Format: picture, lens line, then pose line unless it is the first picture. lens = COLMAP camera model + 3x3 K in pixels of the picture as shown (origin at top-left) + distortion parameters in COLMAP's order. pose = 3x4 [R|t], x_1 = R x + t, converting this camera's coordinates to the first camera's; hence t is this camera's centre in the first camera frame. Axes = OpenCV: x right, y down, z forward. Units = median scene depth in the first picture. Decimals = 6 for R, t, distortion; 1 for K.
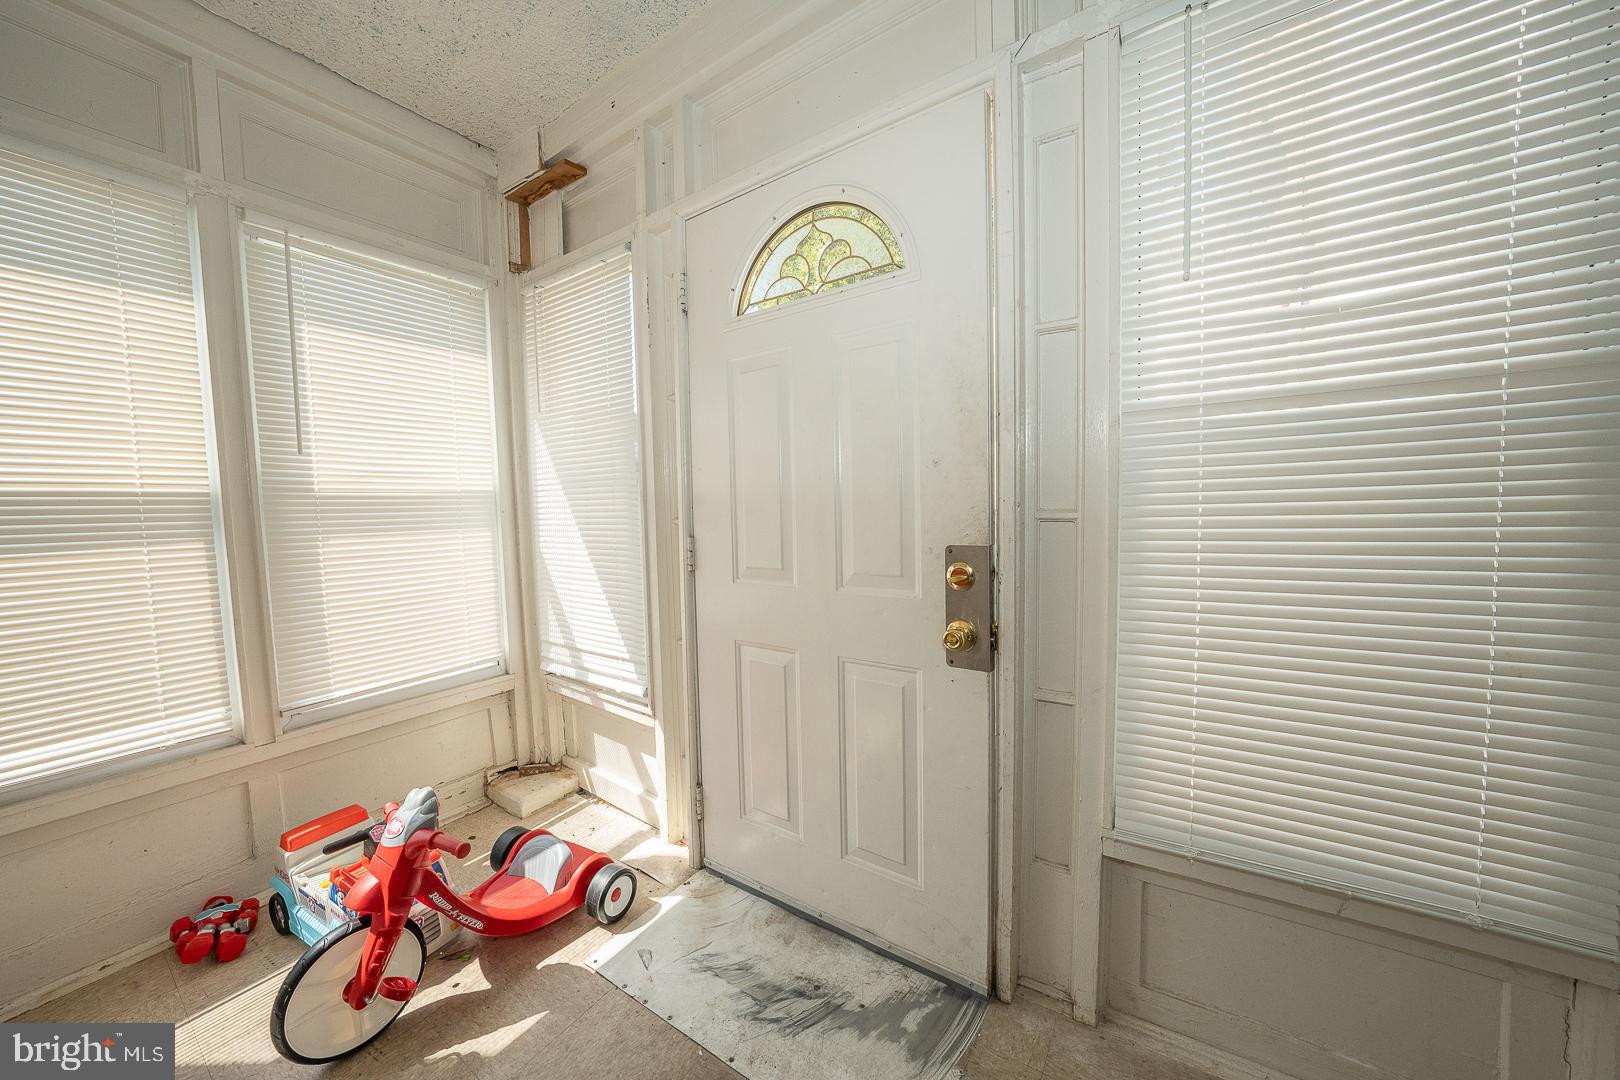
lens RADIAL K [[560.4, 0, 810.8], [0, 560.4, 536.8], [0, 0, 1]] dist [-0.025328, 0.005367]
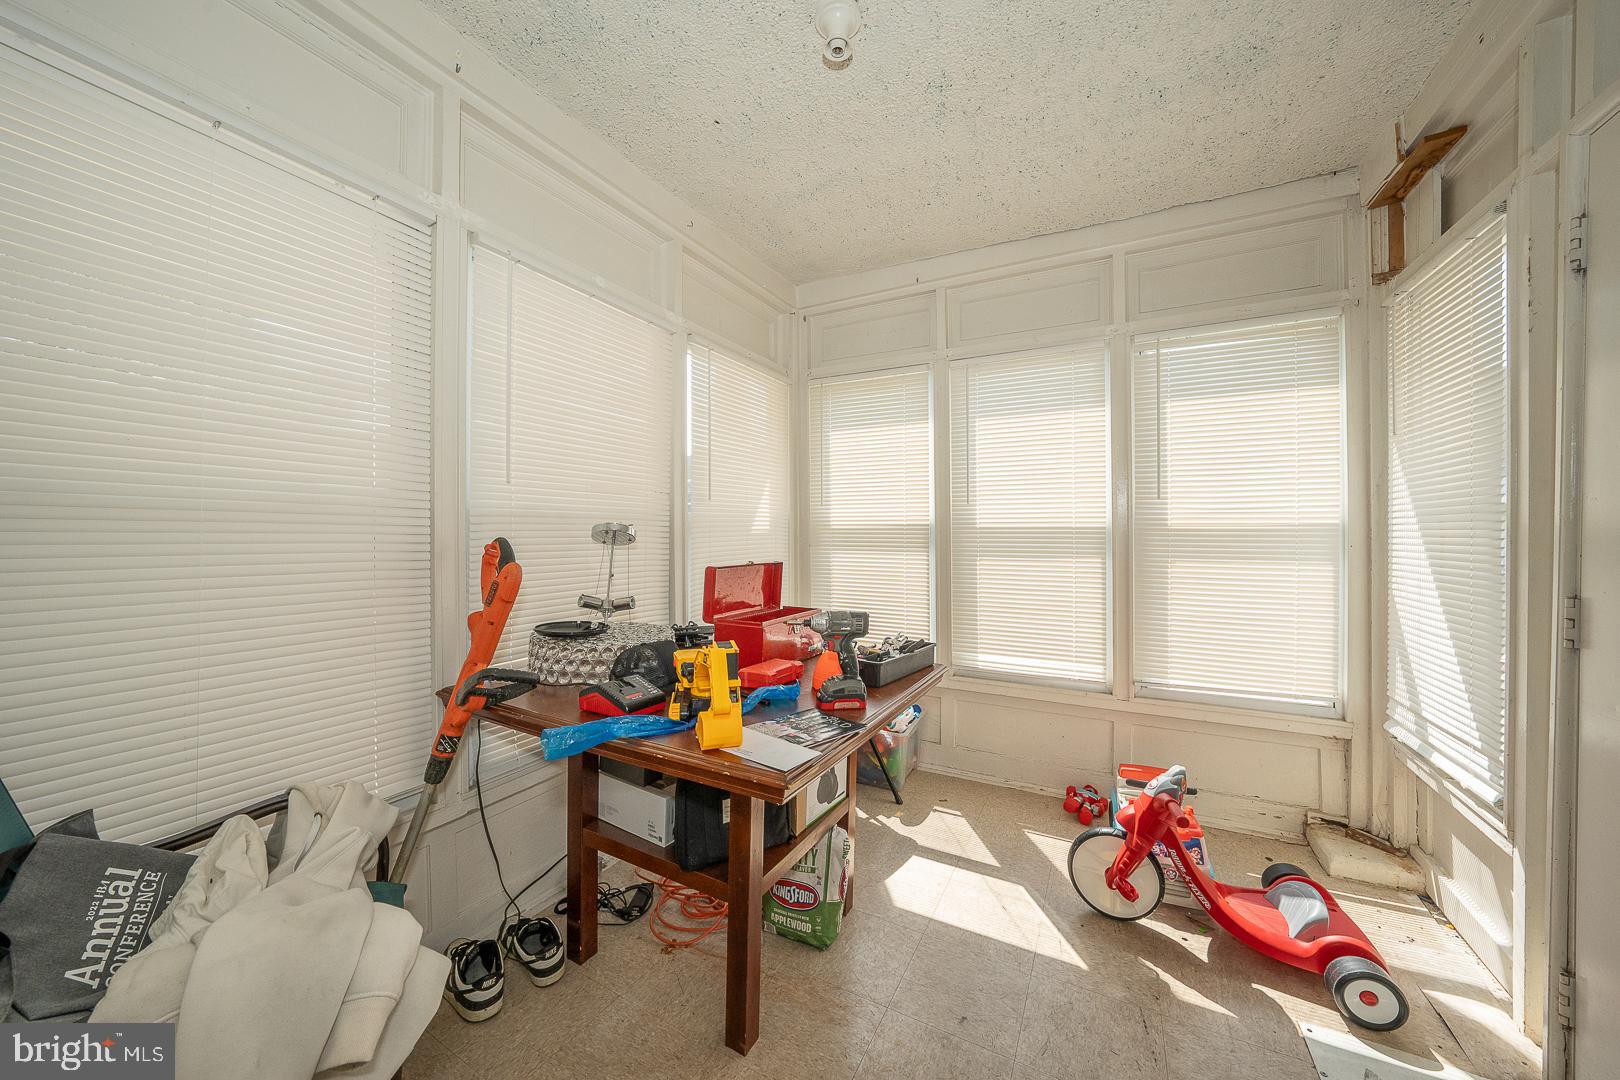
lens RADIAL K [[560.4, 0, 798.1], [0, 560.4, 535.7], [0, 0, 1]] dist [-0.025328, 0.005367]
pose [[0.070644, 0.025899, -0.997165, 0.340593], [-0.059107, 0.998015, 0.021734, -0.031256], [0.995749, 0.057404, 0.072035, 0.010815]]
